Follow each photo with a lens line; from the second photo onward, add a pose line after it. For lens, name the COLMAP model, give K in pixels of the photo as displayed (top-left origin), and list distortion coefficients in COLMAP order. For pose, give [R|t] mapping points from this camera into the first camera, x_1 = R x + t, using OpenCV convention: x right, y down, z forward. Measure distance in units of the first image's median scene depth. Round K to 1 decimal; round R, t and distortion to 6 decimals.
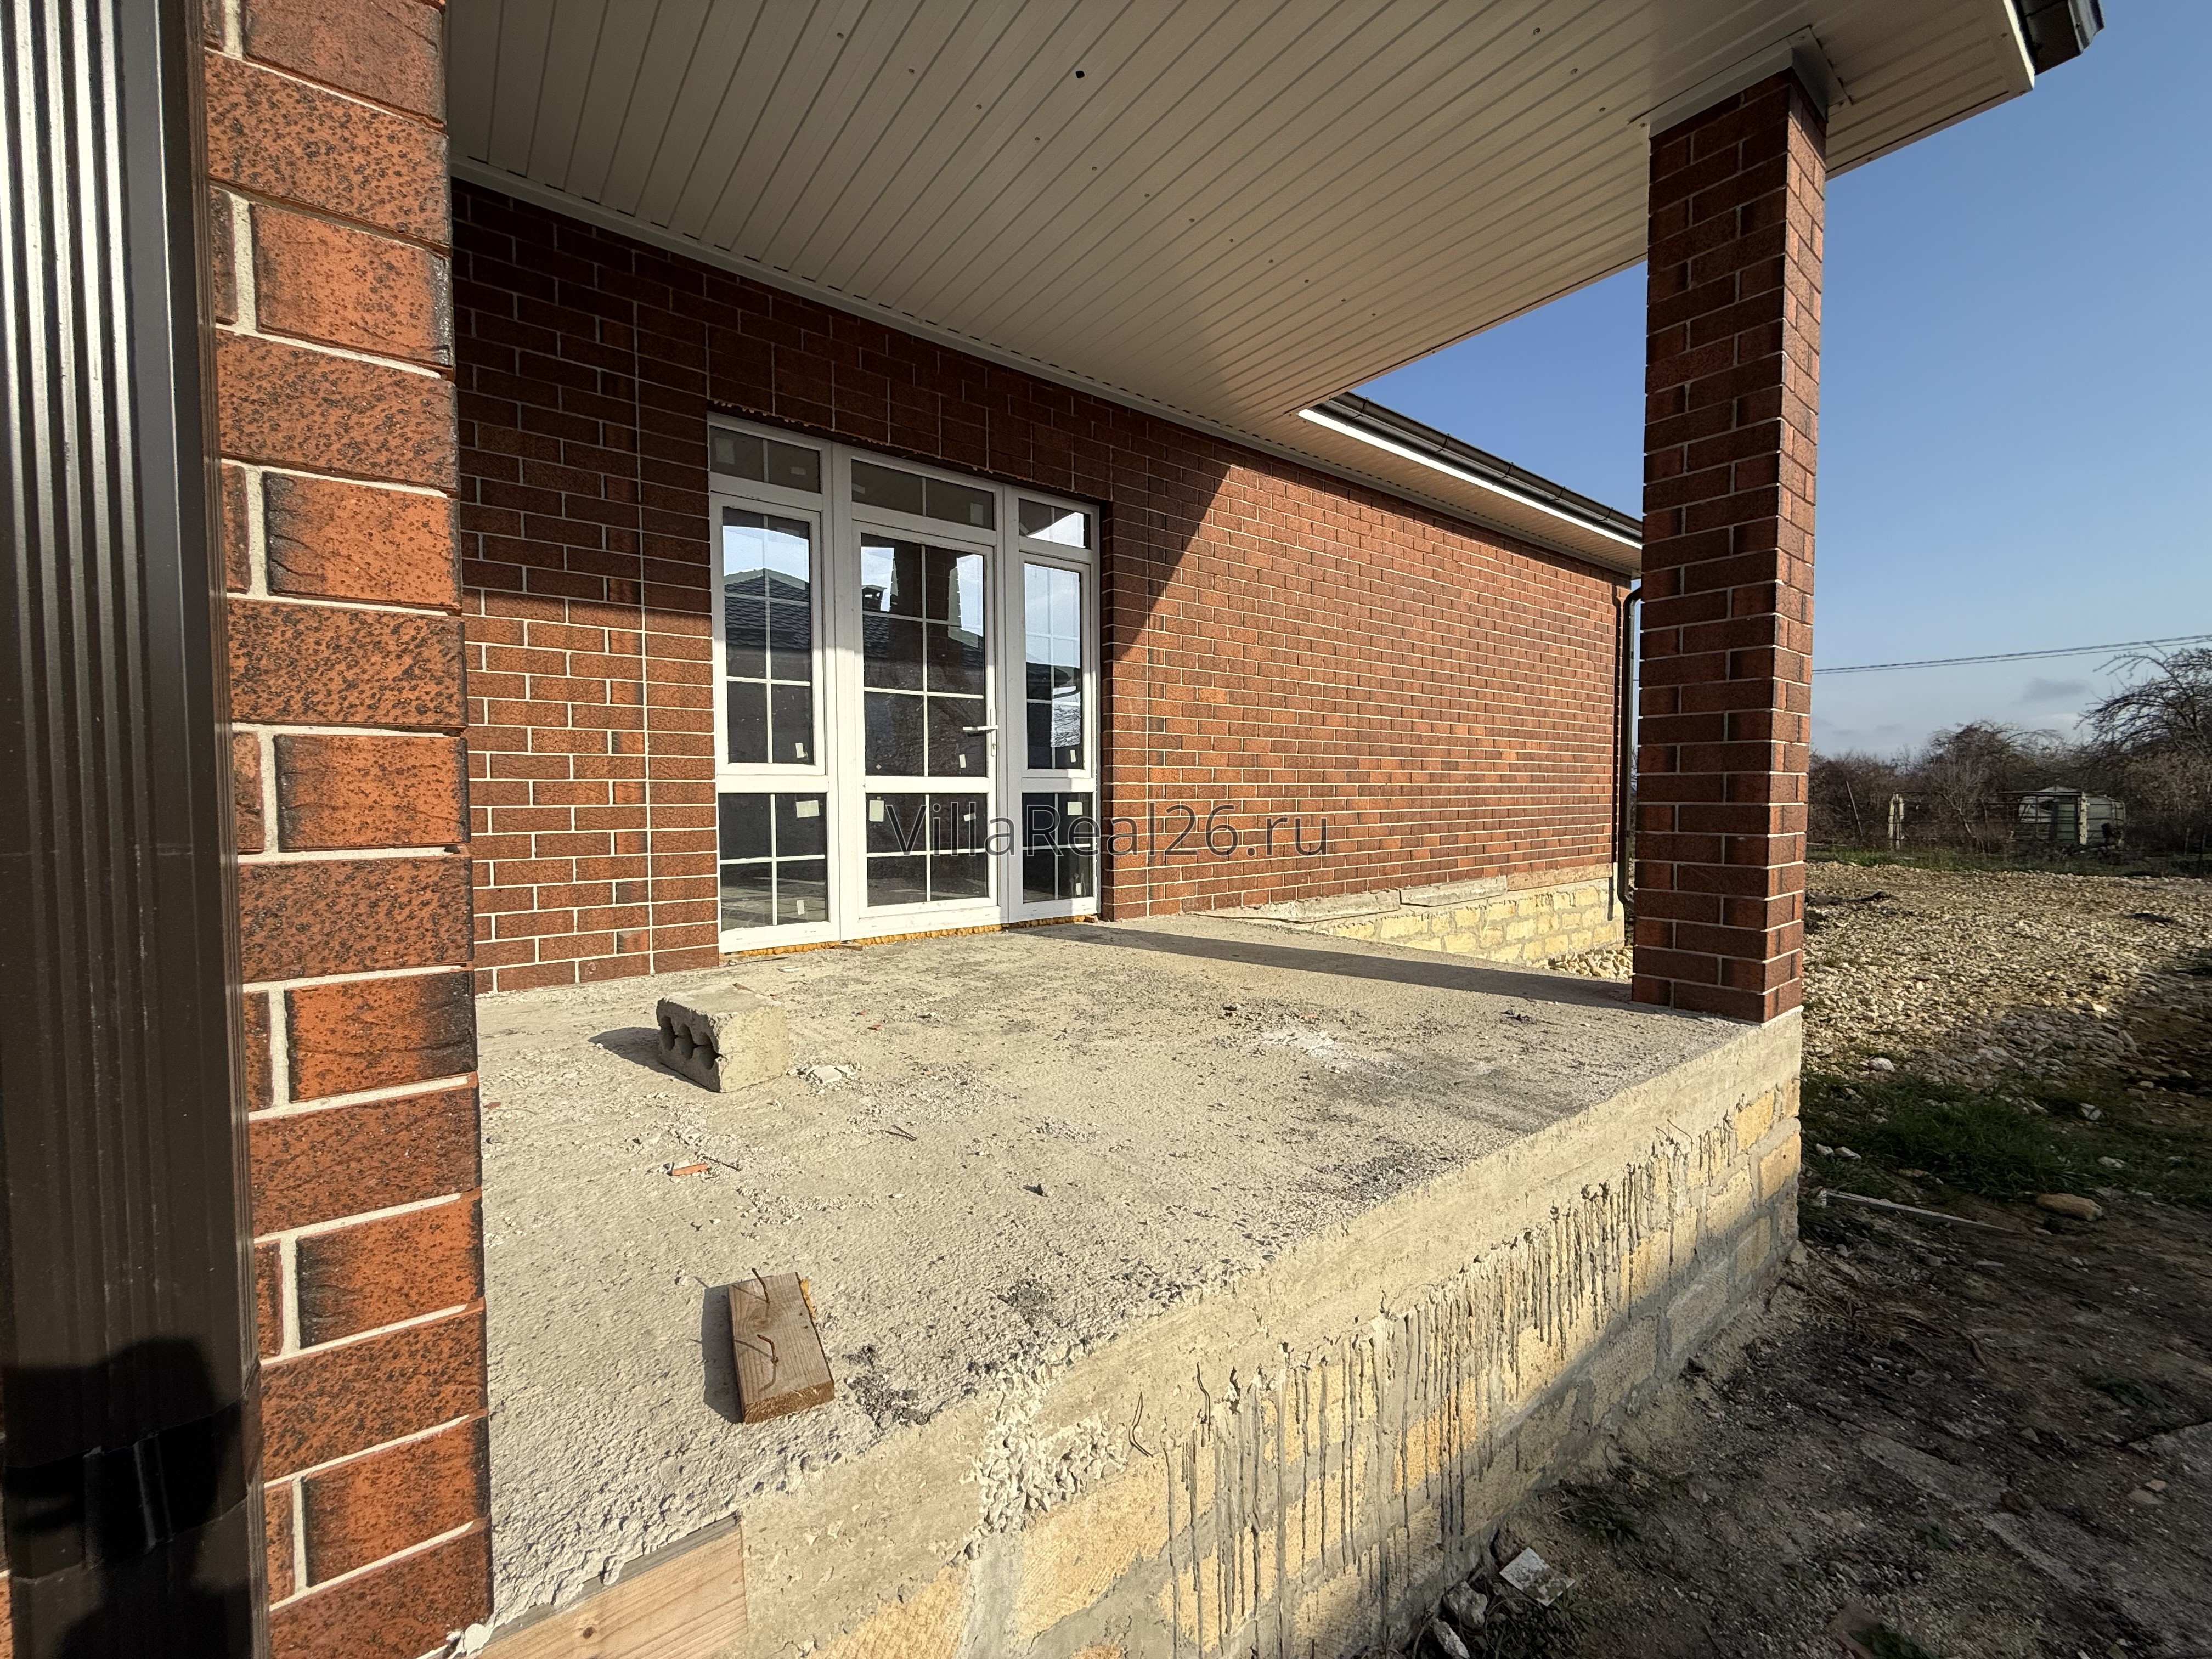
lens RADIAL K [[879.6, 0, 1100.2], [0, 879.6, 828.5], [0, 0, 1]] dist [-0.000946, -0.000038]
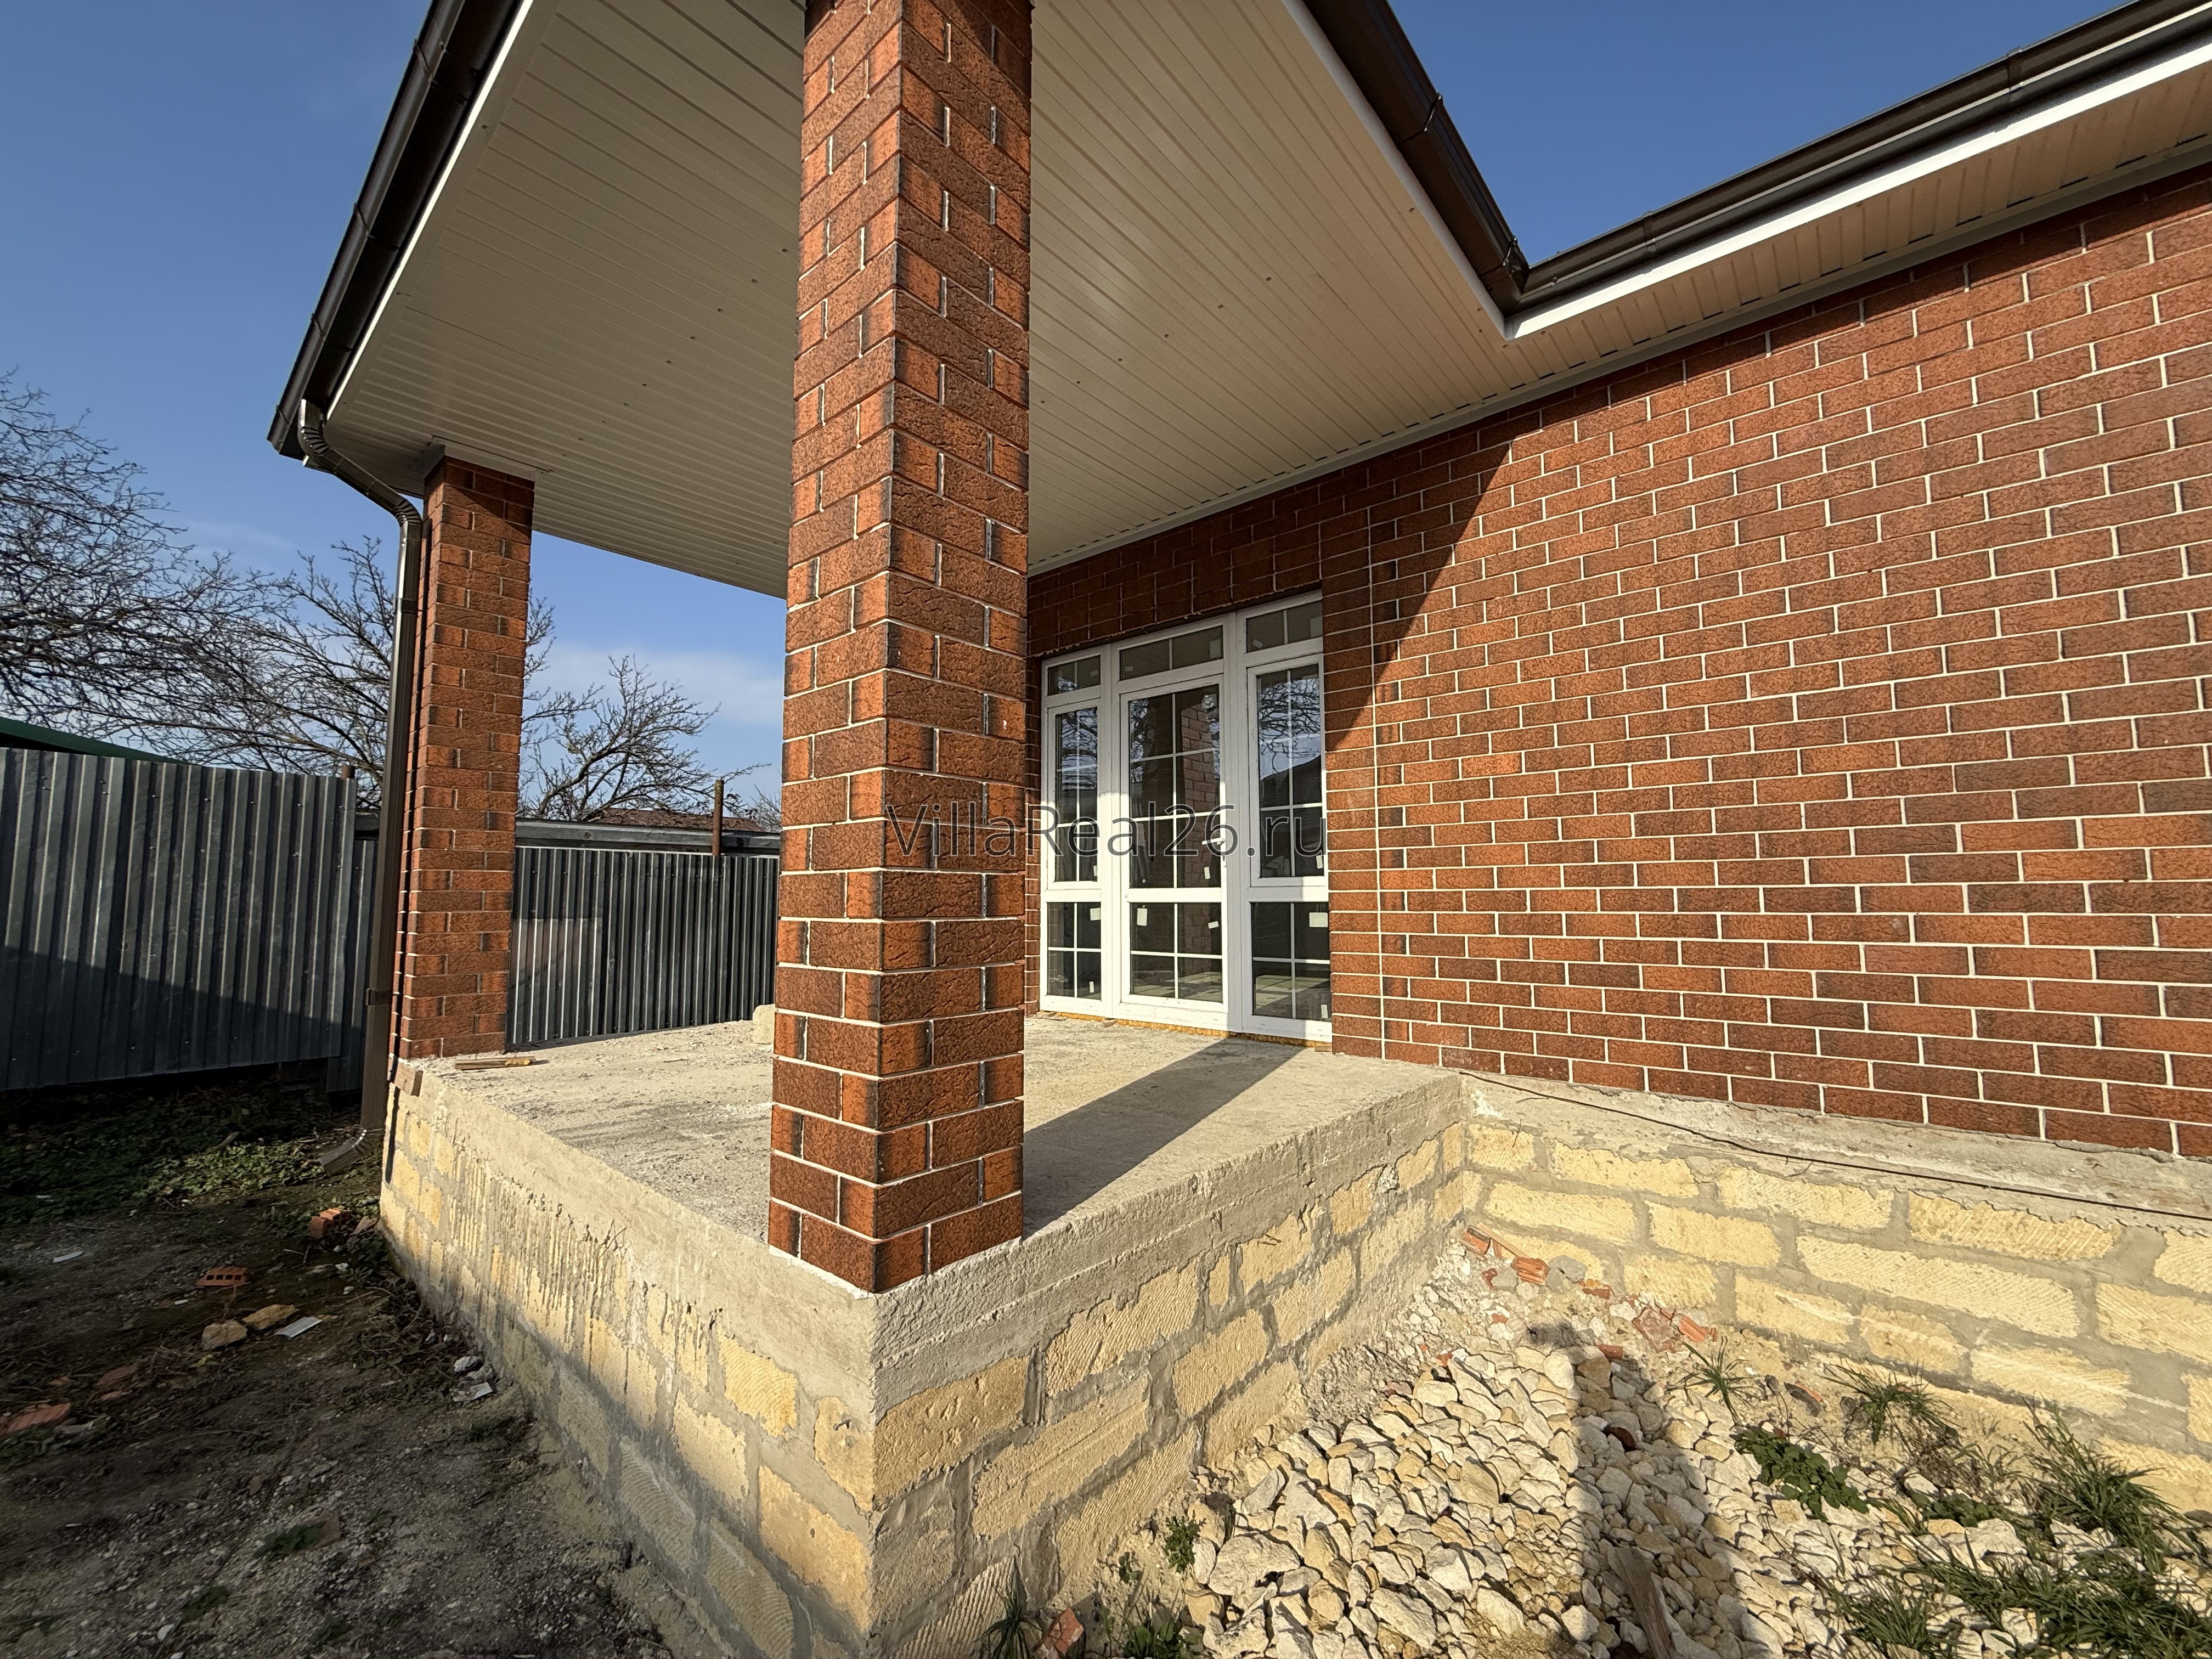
lens RADIAL K [[879.6, 0, 1100.2], [0, 879.6, 828.5], [0, 0, 1]] dist [-0.000946, -0.000038]
pose [[0.199200, -0.081381, -0.976574, 0.882005], [-0.040318, 0.995021, -0.091142, -0.026654], [0.979129, 0.057529, 0.194927, 0.650112]]
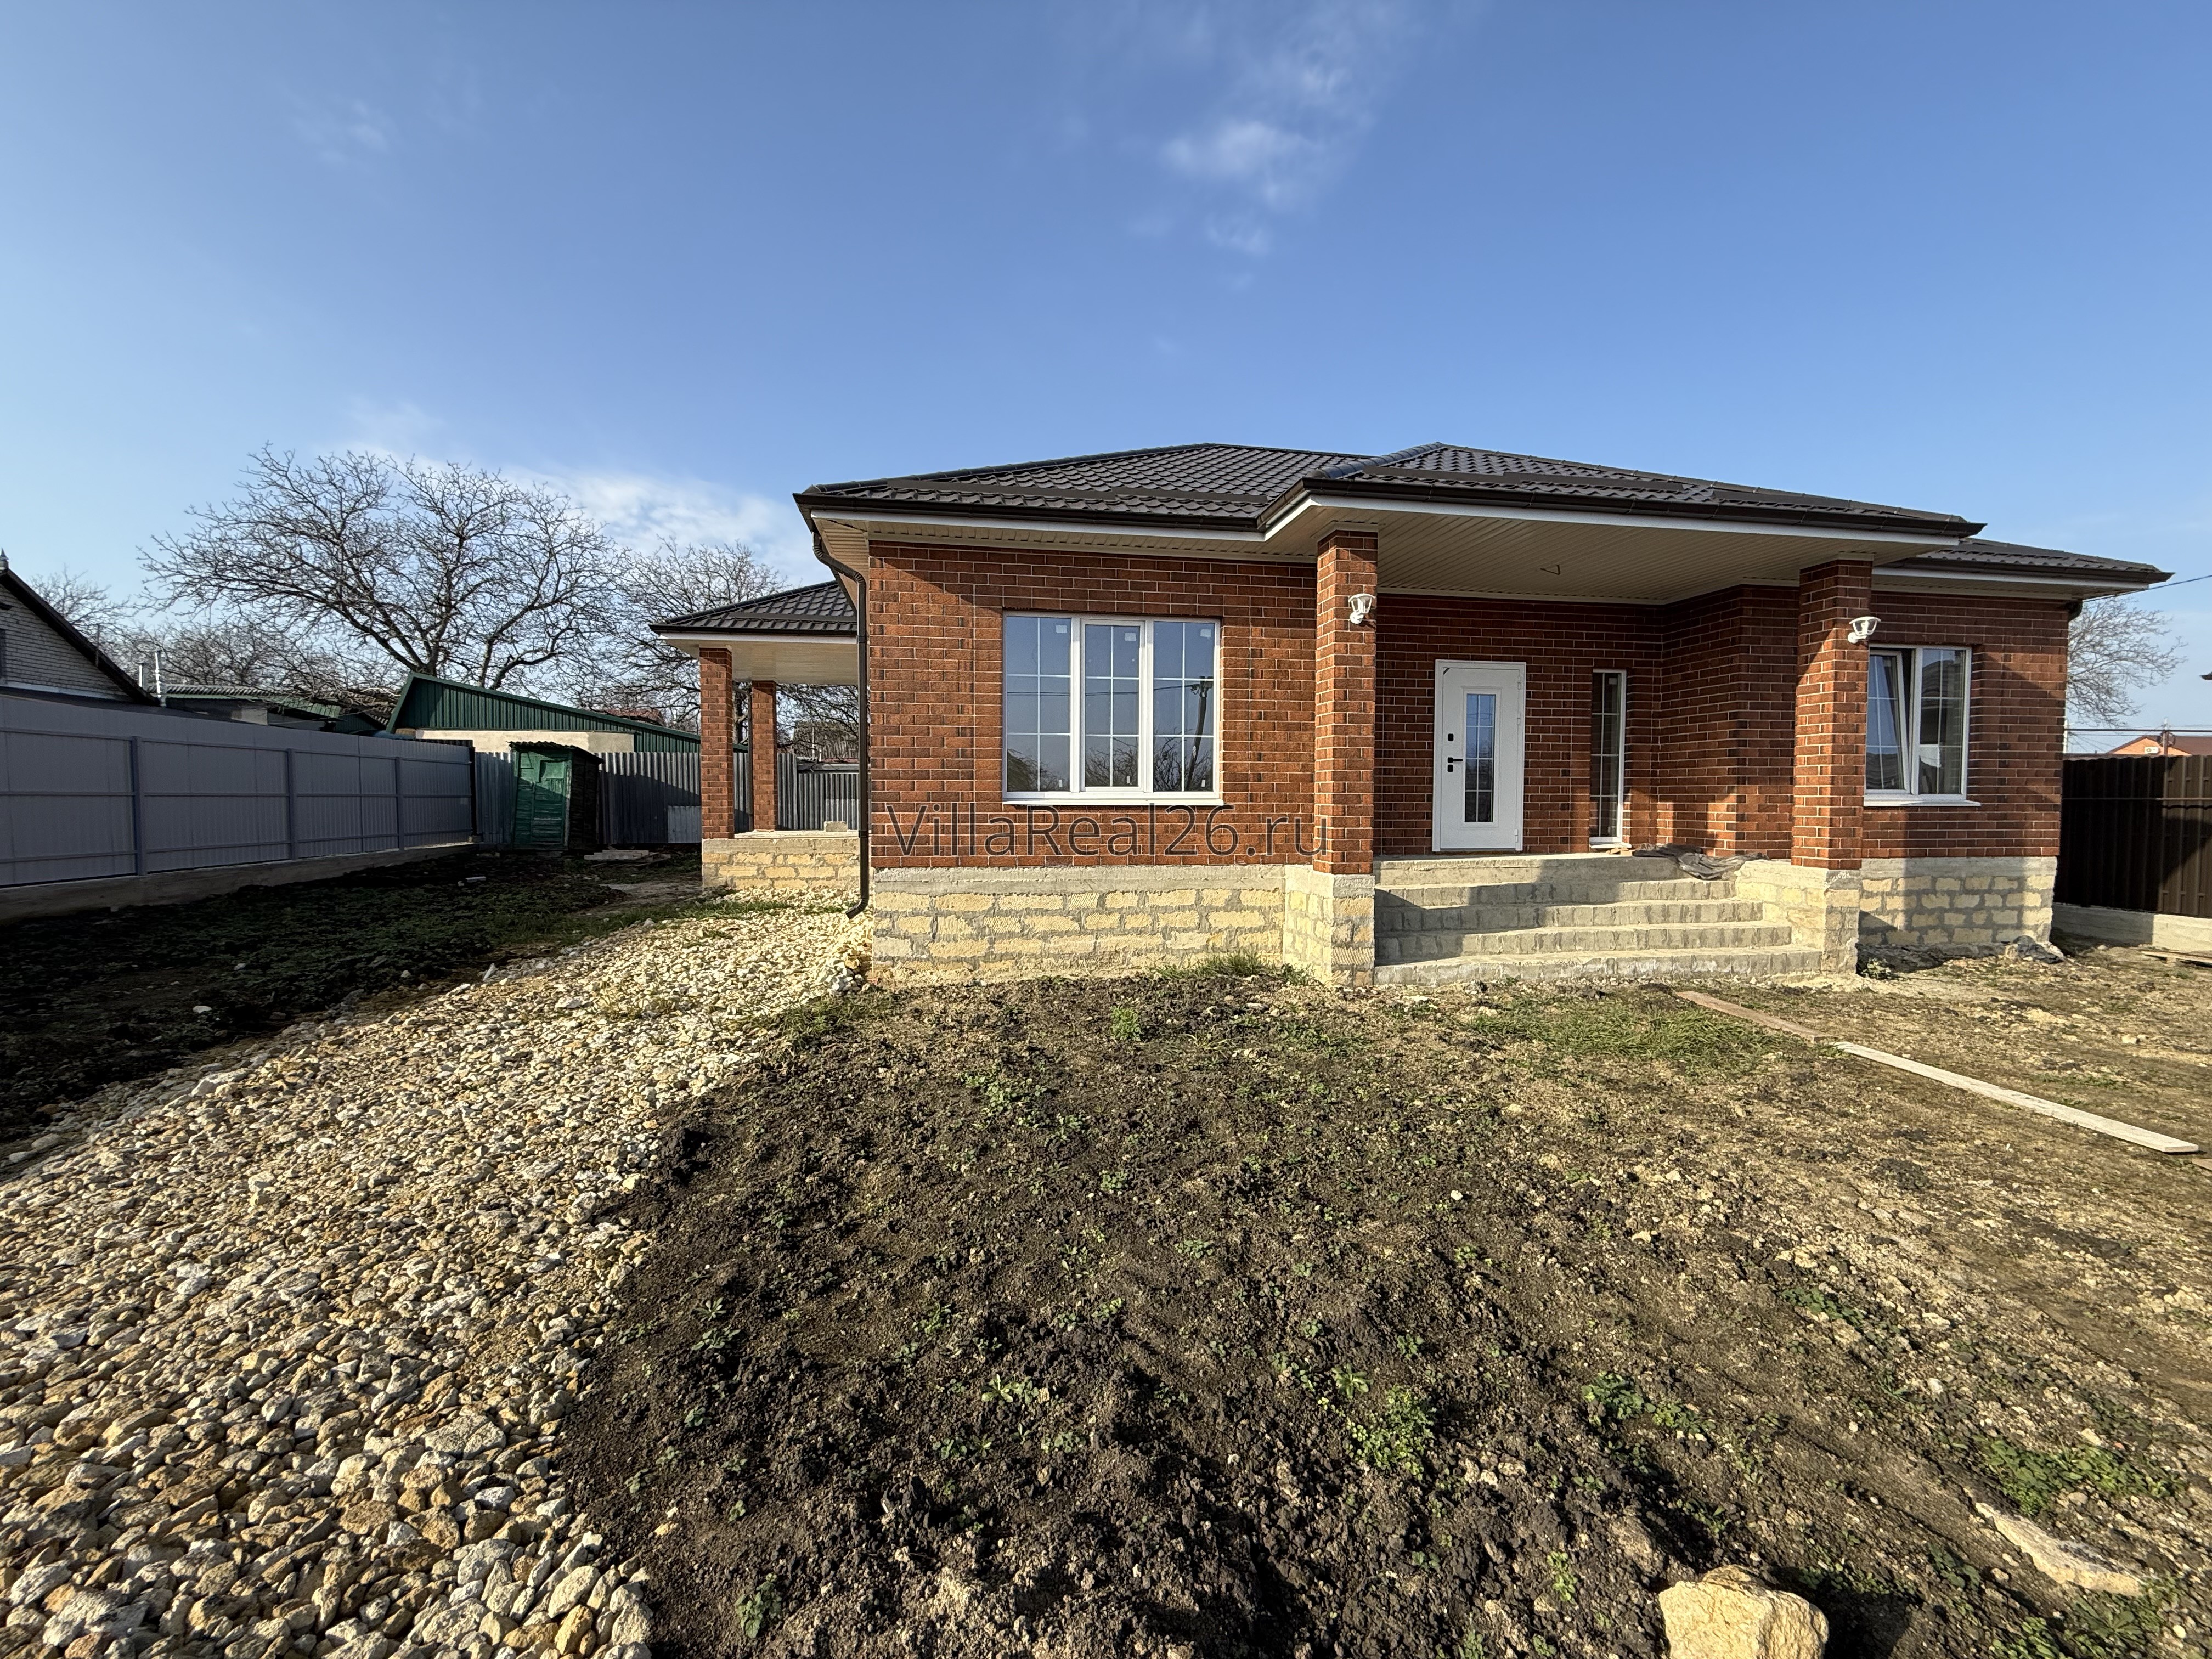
lens RADIAL K [[879.6, 0, 1100.2], [0, 879.6, 828.5], [0, 0, 1]] dist [-0.000946, -0.000038]
pose [[-0.459925, 0.034727, -0.887278, 2.444216], [-0.034306, 0.997794, 0.056836, -0.113579], [0.887295, 0.056580, -0.457719, 3.079570]]
